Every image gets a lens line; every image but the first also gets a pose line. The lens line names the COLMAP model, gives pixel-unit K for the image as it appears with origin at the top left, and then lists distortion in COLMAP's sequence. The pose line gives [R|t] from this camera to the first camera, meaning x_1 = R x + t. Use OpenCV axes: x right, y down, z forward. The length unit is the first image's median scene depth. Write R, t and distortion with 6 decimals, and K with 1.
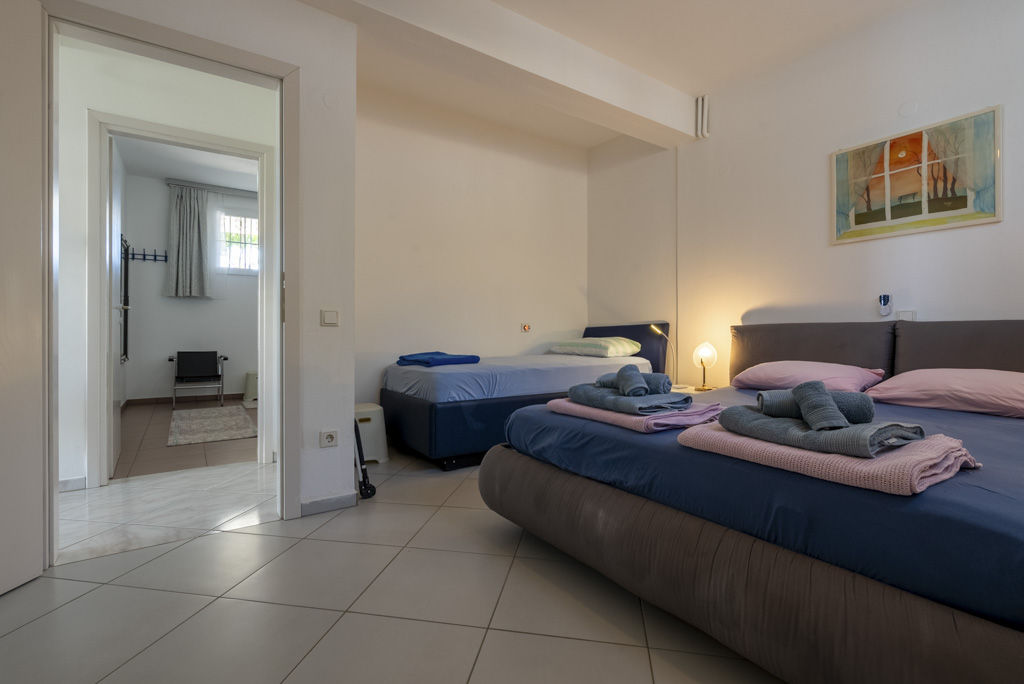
lens RADIAL K [[473.8, 0, 510.2], [0, 473.8, 326.7], [0, 0, 1]] dist [-0.000162, 0.000112]
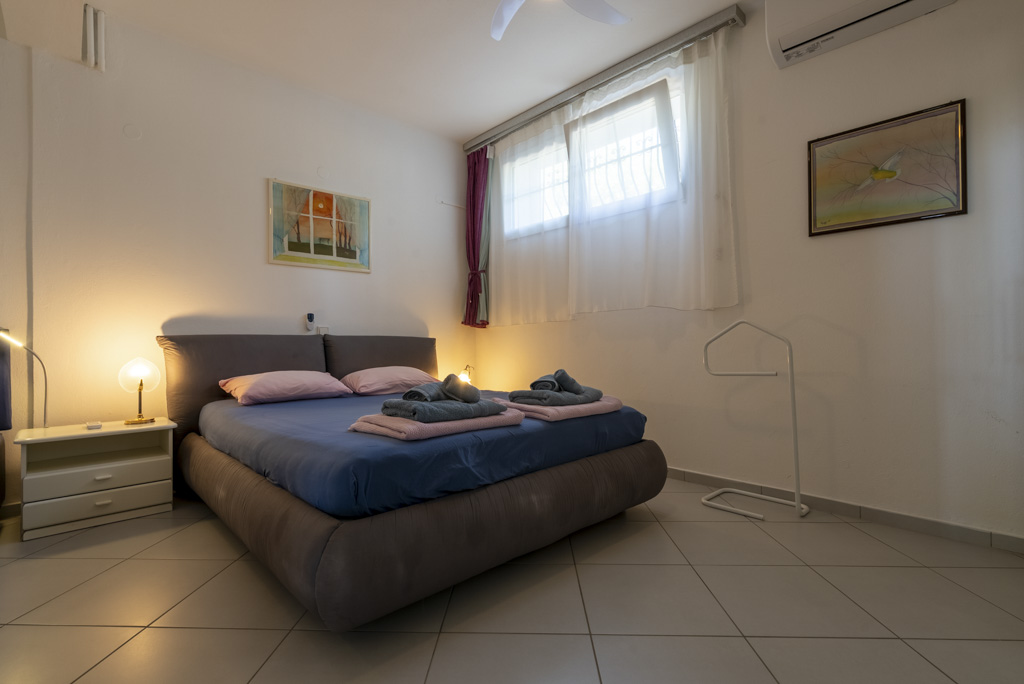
lens RADIAL K [[478.3, 0, 510.7], [0, 478.3, 339.3], [0, 0, 1]] dist [-0.002160, 0.000057]
pose [[-0.156556, 0.008147, 0.987635, -0.527959], [-0.007899, 0.999924, -0.009500, 0.008169], [-0.987638, -0.009289, -0.156480, 0.679166]]
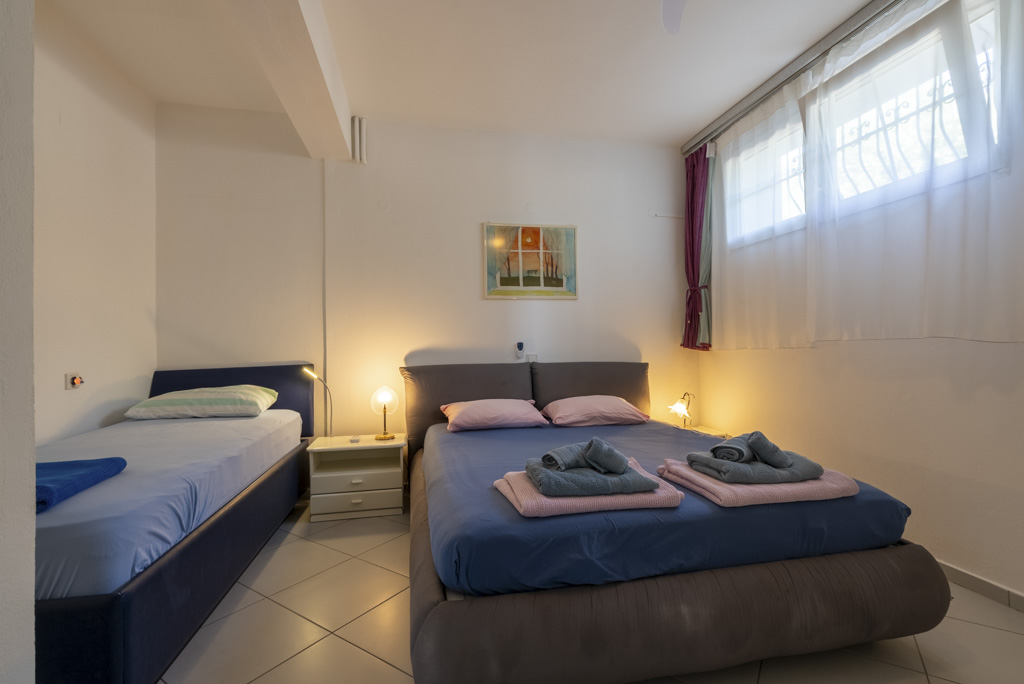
lens RADIAL K [[468.0, 0, 506.0], [0, 468.0, 337.0], [0, 0, 1]] dist [-0.003309, 0.000185]
pose [[0.391241, 0.008226, 0.920252, -0.431528], [-0.000953, 0.999963, -0.008534, -0.071071], [-0.920288, 0.002462, 0.391234, 0.524952]]
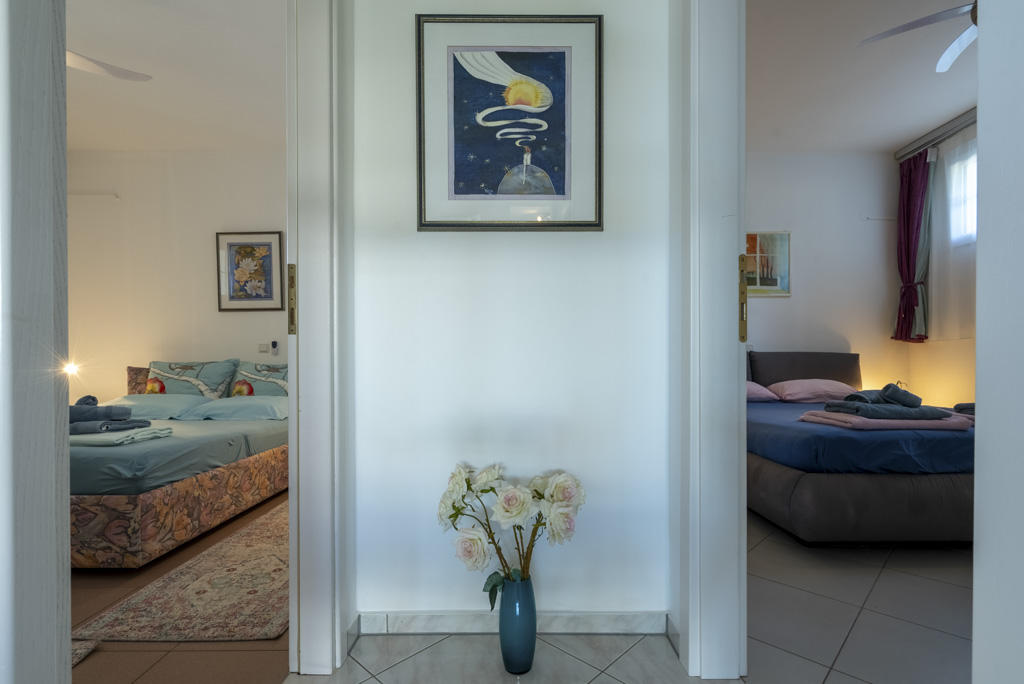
lens RADIAL K [[479.5, 0, 510.0], [0, 479.5, 361.5], [0, 0, 1]] dist [0.001330, 0.000100]
pose [[0.564228, -0.004857, 0.825604, -0.919374], [-0.009797, 0.999873, 0.012578, 0.009044], [-0.825561, -0.015185, 0.564109, 0.732987]]
